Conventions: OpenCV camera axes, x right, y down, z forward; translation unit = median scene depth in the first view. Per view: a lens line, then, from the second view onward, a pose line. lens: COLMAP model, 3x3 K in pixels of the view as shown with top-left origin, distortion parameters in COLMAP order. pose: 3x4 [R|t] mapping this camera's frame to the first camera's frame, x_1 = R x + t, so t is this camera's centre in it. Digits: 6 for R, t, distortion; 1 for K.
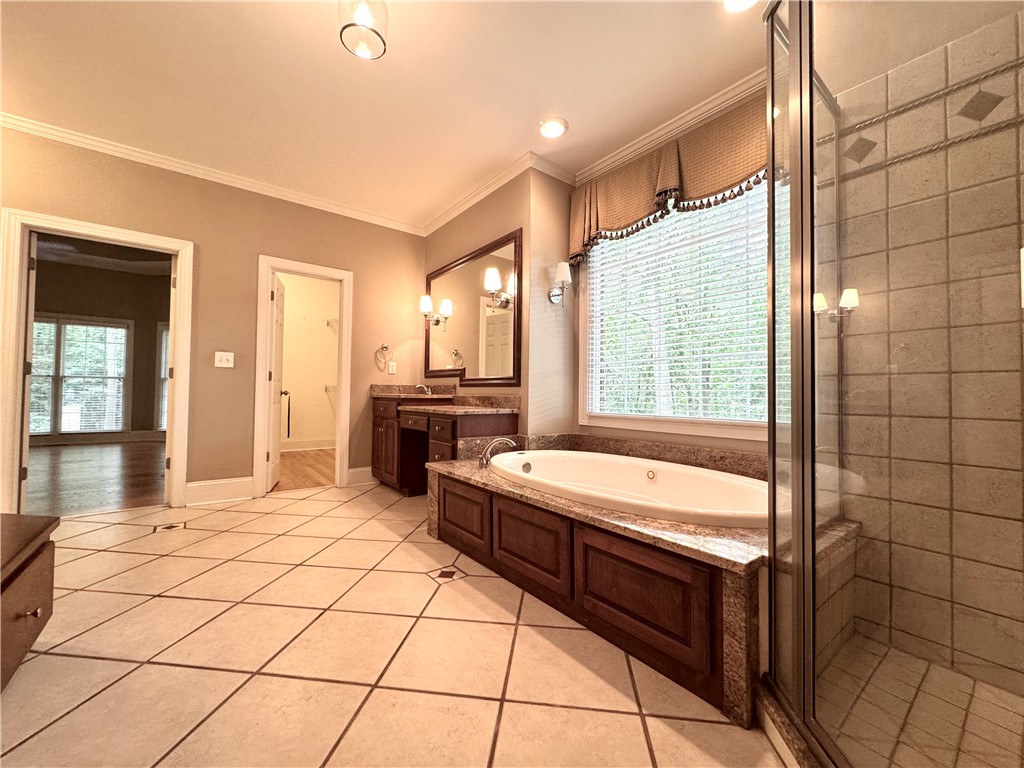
lens RADIAL K [[411.5, 0, 509.1], [0, 411.5, 384.8], [0, 0, 1]] dist [-0.000775, -0.000323]
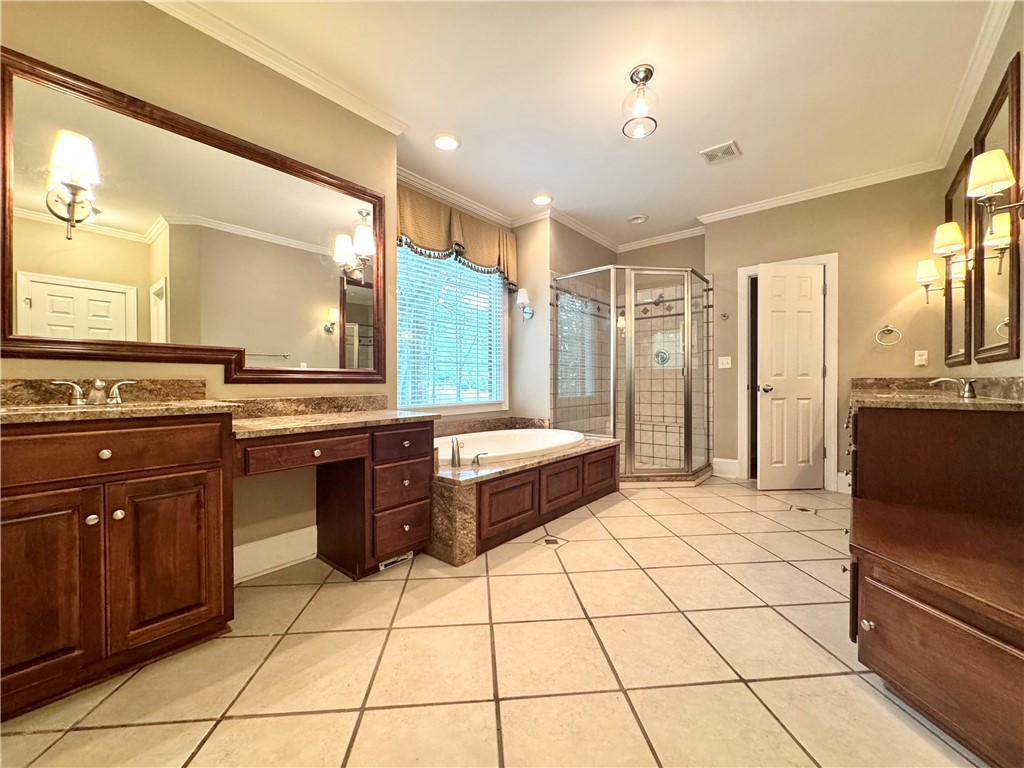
lens RADIAL K [[411.5, 0, 515.0], [0, 411.5, 383.9], [0, 0, 1]] dist [-0.000775, -0.000323]
pose [[-0.228948, -0.017650, 0.973279, -0.960419], [-0.021717, 0.999679, 0.013020, -0.012262], [-0.973196, -0.018156, -0.229258, 1.029694]]
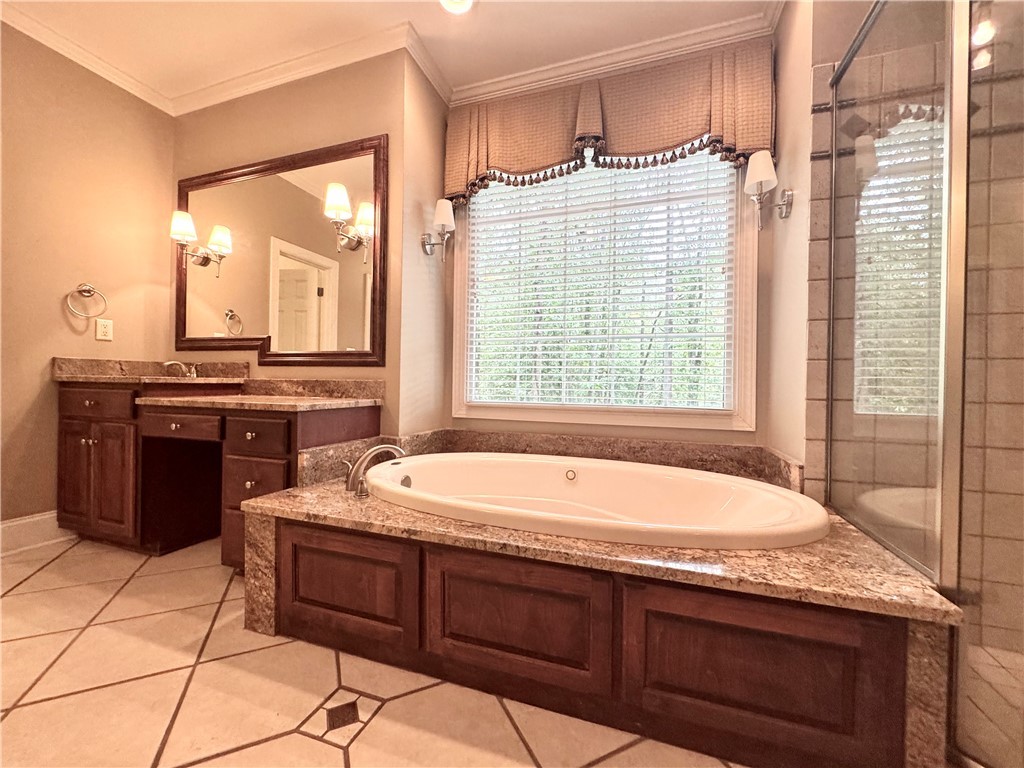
lens RADIAL K [[411.5, 0, 512.1], [0, 411.5, 384.1], [0, 0, 1]] dist [-0.000775, -0.000323]
pose [[0.834658, -0.000147, 0.550768, -0.193449], [-0.018140, 0.999450, 0.027755, 0.011863], [-0.550469, -0.033157, 0.834197, 0.335028]]
